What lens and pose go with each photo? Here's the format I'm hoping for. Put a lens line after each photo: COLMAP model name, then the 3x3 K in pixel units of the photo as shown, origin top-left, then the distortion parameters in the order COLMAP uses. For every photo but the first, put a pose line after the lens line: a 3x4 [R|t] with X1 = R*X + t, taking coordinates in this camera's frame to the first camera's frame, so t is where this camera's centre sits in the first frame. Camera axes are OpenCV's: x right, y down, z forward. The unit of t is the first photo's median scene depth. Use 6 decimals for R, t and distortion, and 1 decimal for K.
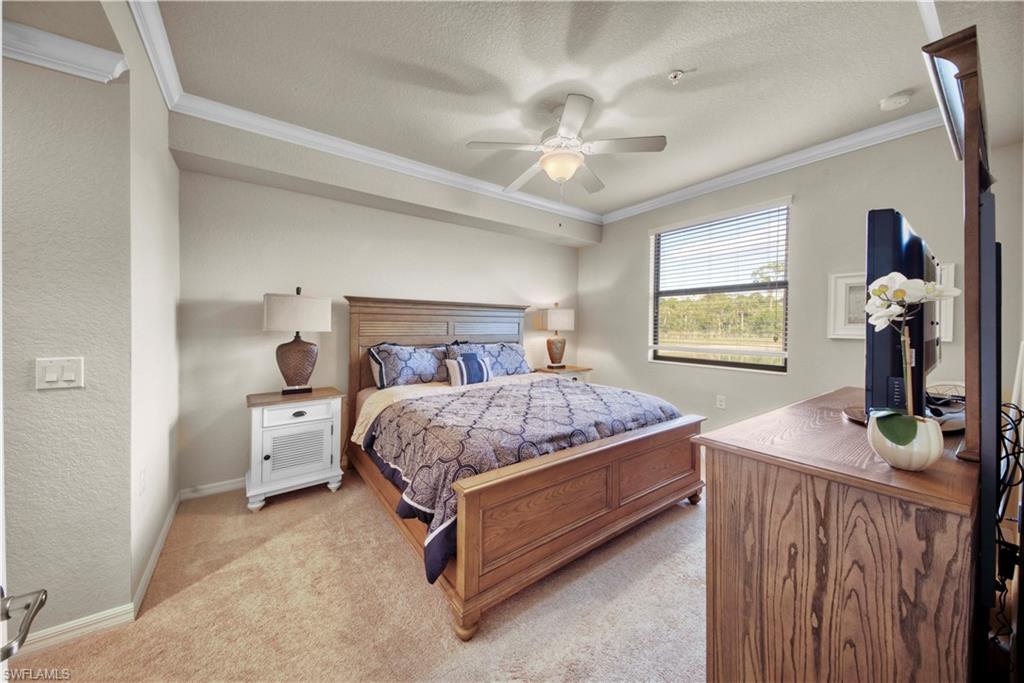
lens RADIAL K [[351.3, 0, 494.1], [0, 351.3, 323.5], [0, 0, 1]] dist [0.022787, -0.000729]
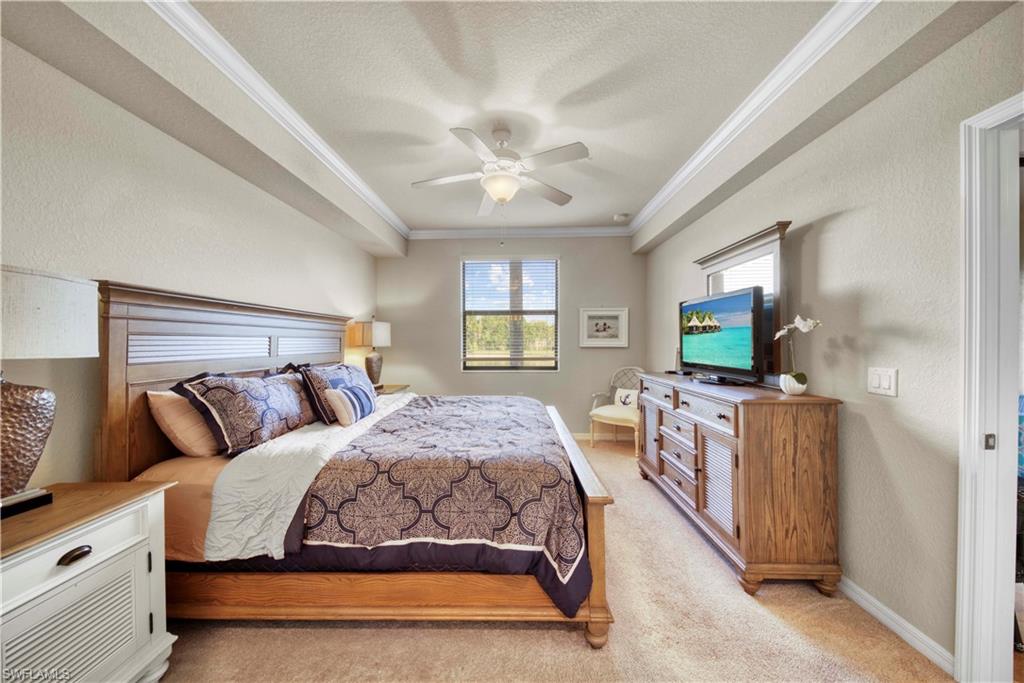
lens RADIAL K [[351.3, 0, 507.0], [0, 351.3, 339.0], [0, 0, 1]] dist [0.022787, -0.000729]
pose [[0.597974, -0.004064, 0.801505, -0.508811], [0.006780, 0.999977, 0.000012, 0.002376], [-0.801487, 0.005427, 0.597988, 0.289037]]
